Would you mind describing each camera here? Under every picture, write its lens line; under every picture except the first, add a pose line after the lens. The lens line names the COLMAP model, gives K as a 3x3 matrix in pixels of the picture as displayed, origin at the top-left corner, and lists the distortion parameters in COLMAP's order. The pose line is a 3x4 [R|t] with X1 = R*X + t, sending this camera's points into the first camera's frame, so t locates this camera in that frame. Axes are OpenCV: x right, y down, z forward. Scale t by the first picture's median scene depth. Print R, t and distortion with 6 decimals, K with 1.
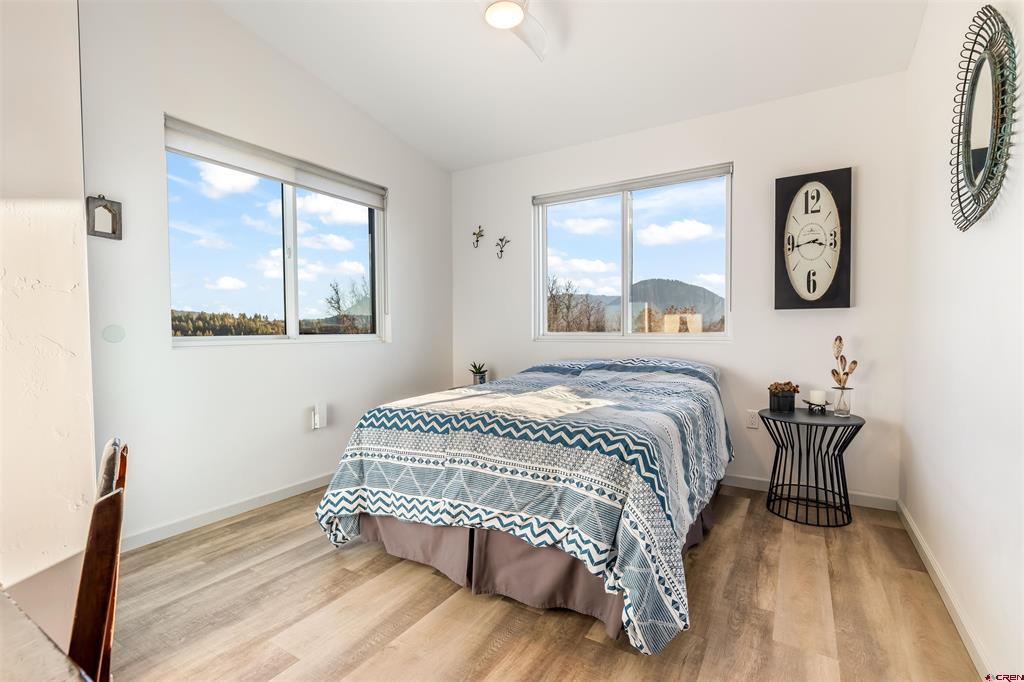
lens RADIAL K [[480.1, 0, 512.0], [0, 480.1, 341.0], [0, 0, 1]] dist [-0.000211, -0.000416]
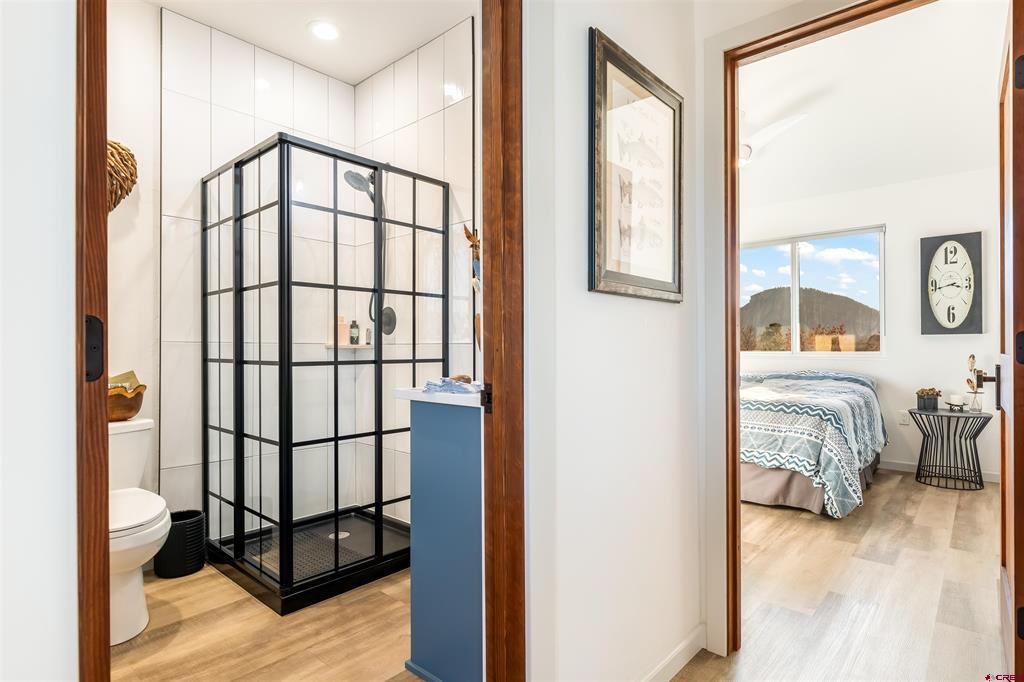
lens RADIAL K [[536.7, 0, 512.0], [0, 536.7, 341.0], [0, 0, 1]] dist [-0.002255, 0.000456]
pose [[0.983523, 0.003736, -0.180745, -0.480550], [-0.009924, 0.999395, -0.033343, 0.020816], [0.180511, 0.034588, 0.982965, -1.064080]]
